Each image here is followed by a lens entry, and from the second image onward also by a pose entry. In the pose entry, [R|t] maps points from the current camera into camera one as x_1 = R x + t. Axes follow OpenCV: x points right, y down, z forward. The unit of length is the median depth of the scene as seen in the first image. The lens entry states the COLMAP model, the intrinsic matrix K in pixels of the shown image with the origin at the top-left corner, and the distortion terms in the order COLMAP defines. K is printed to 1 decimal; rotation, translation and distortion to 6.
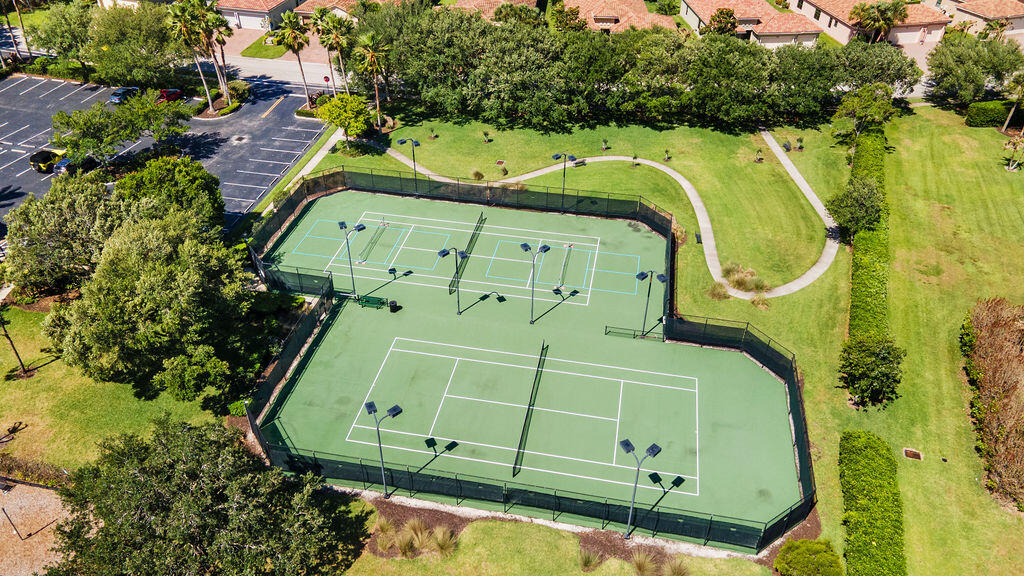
lens RADIAL K [[760.9, 0, 511.9], [0, 760.9, 271.8], [0, 0, 1]] dist [0.047430, 0.005770]
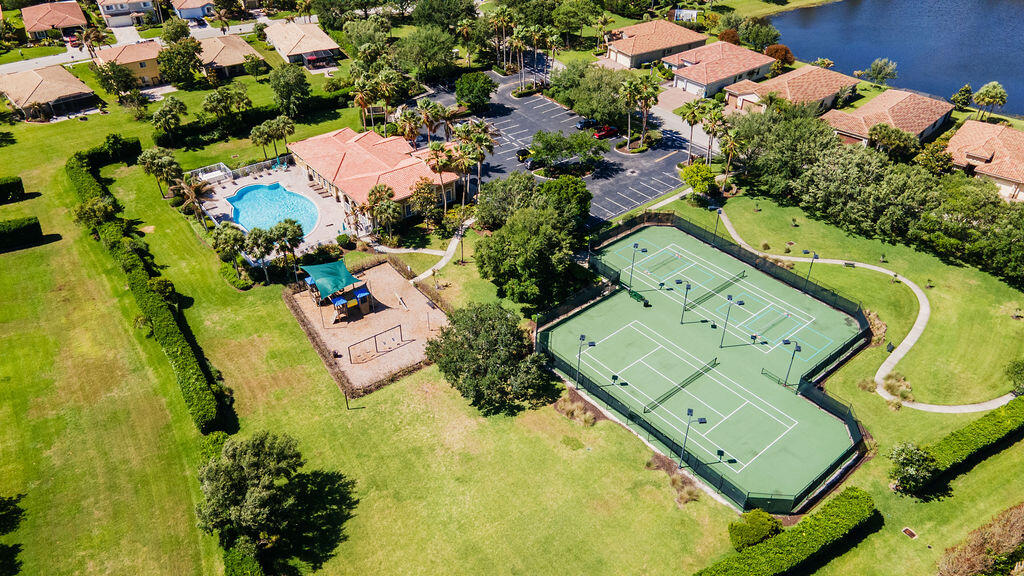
lens RADIAL K [[760.9, 0, 511.9], [0, 760.9, 271.8], [0, 0, 1]] dist [0.047430, 0.005770]
pose [[0.777502, 0.349158, -0.523048, 0.360038], [-0.358931, 0.929318, 0.086816, -0.044224], [0.516390, 0.120239, 0.847870, -0.417991]]
